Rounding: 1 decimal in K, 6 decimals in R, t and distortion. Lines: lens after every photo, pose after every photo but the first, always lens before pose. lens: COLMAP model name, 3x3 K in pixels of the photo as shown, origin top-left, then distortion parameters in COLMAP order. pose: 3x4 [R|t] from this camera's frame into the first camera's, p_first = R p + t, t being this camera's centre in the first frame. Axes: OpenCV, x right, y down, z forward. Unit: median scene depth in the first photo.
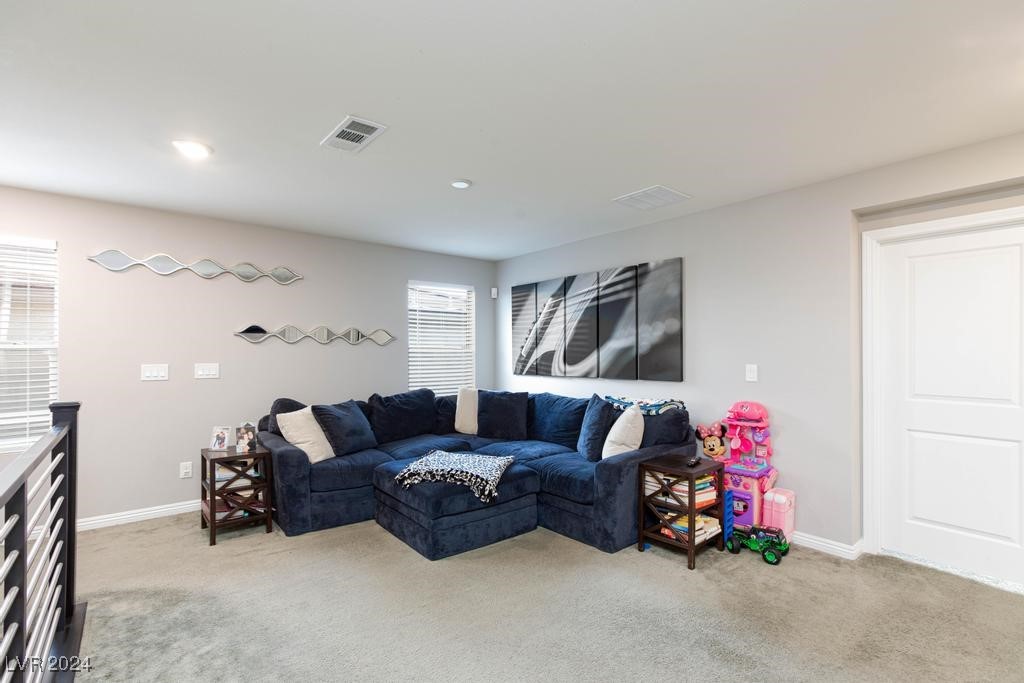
lens RADIAL K [[471.6, 0, 510.2], [0, 471.6, 344.3], [0, 0, 1]] dist [0.007031, 0.004138]
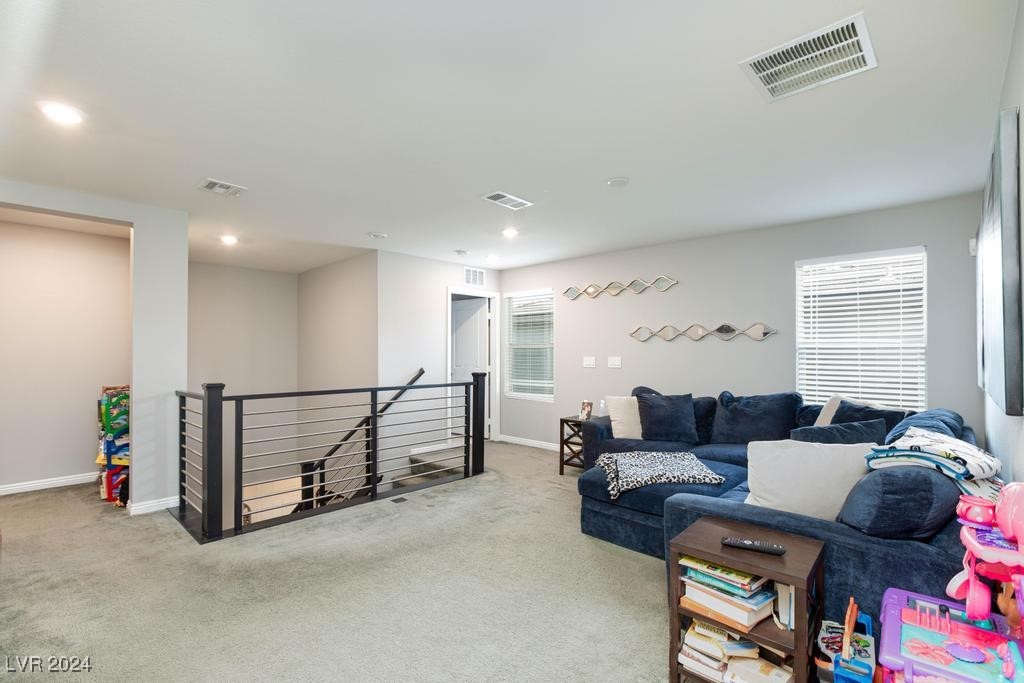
lens RADIAL K [[471.6, 0, 511.2], [0, 471.6, 349.8], [0, 0, 1]] dist [0.007031, 0.004138]
pose [[0.143886, -0.002630, -0.989591, 0.821672], [0.017015, 0.999855, -0.000183, 0.018126], [0.989448, -0.016812, 0.143910, 0.607506]]
